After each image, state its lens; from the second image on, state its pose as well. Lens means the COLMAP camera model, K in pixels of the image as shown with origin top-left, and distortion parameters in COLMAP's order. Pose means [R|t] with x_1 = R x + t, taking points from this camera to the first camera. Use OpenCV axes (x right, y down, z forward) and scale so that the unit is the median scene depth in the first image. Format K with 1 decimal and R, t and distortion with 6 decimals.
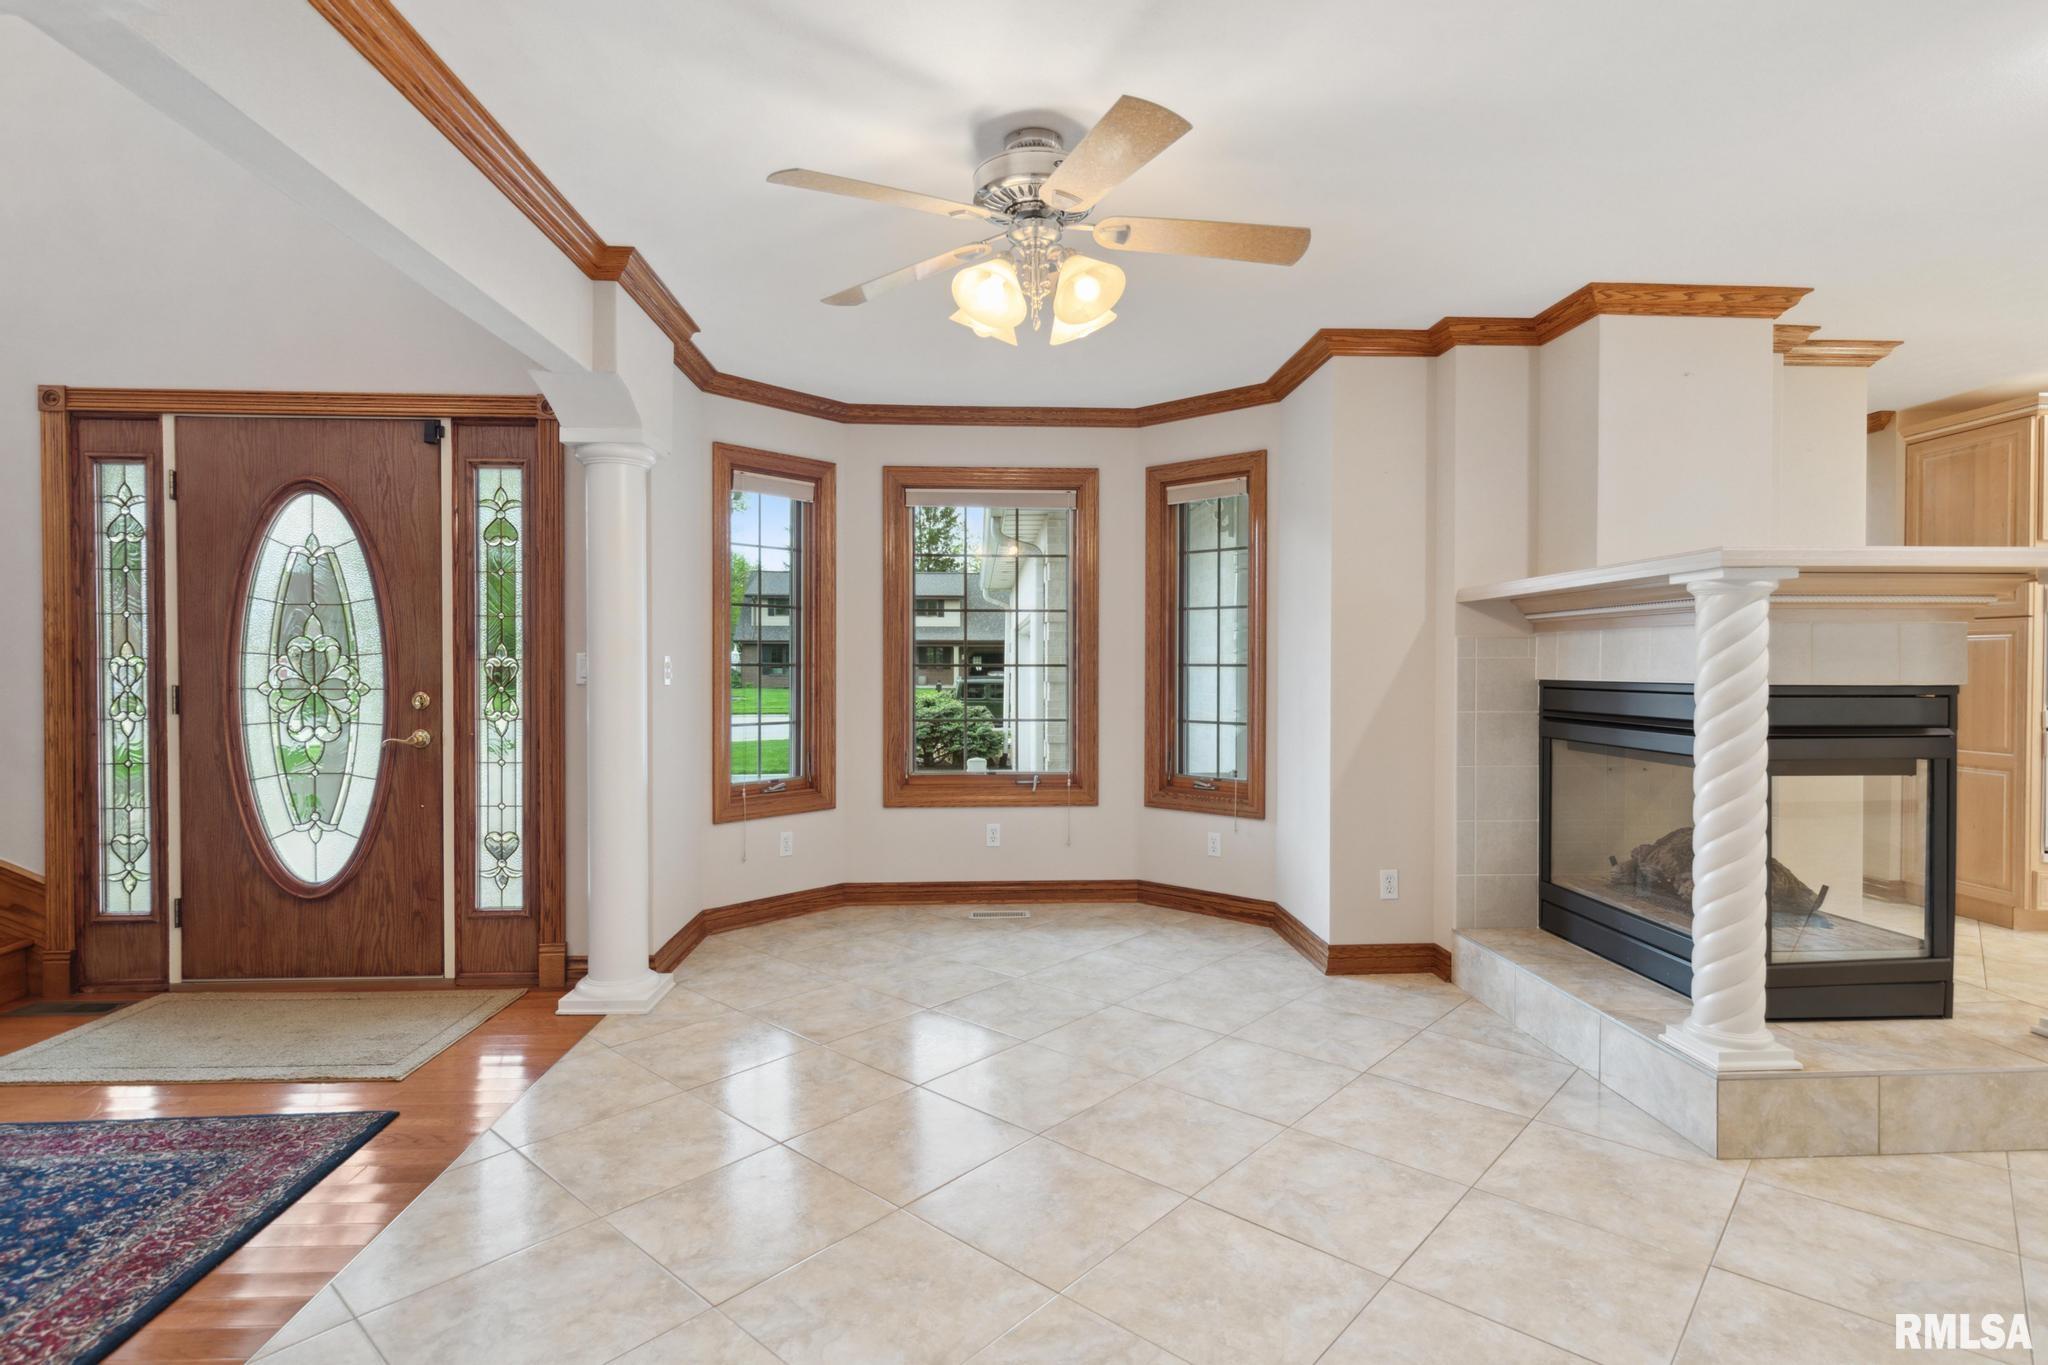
lens RADIAL K [[1034.9, 0, 1023.7], [0, 1034.9, 677.5], [0, 0, 1]] dist [0.016310, 0.003103]
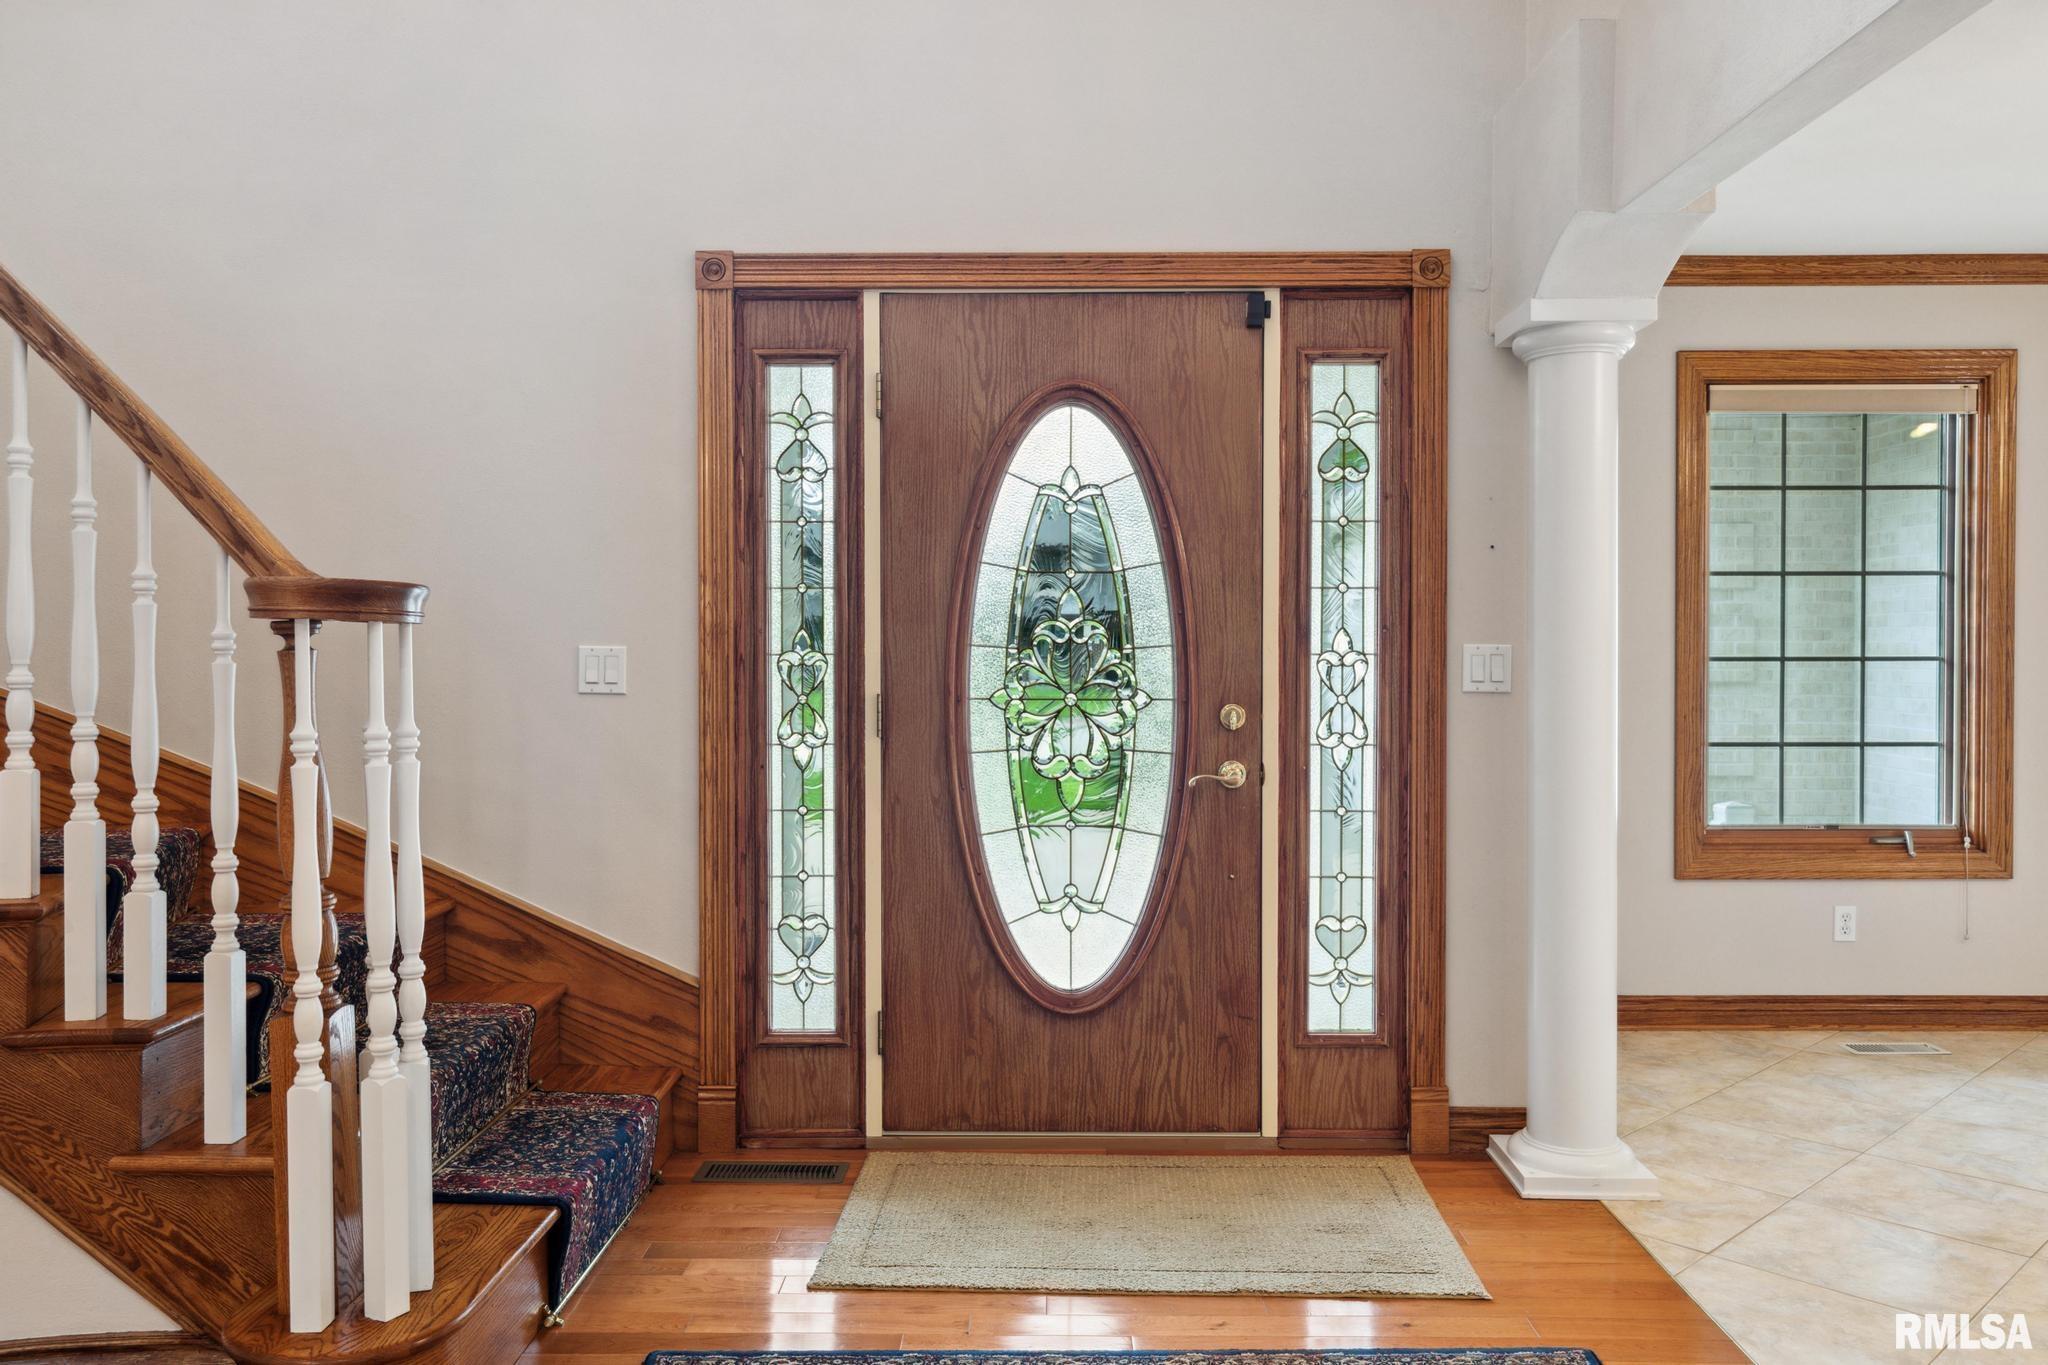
lens RADIAL K [[1575.1, 0, 1023.7], [0, 1575.1, 673.8], [0, 0, 1]] dist [0.029615, -0.007481]
pose [[0.999025, -0.002810, -0.044068, -0.667532], [0.002712, 0.999994, -0.002278, -0.002751], [0.044074, 0.002156, 0.999026, -0.006247]]
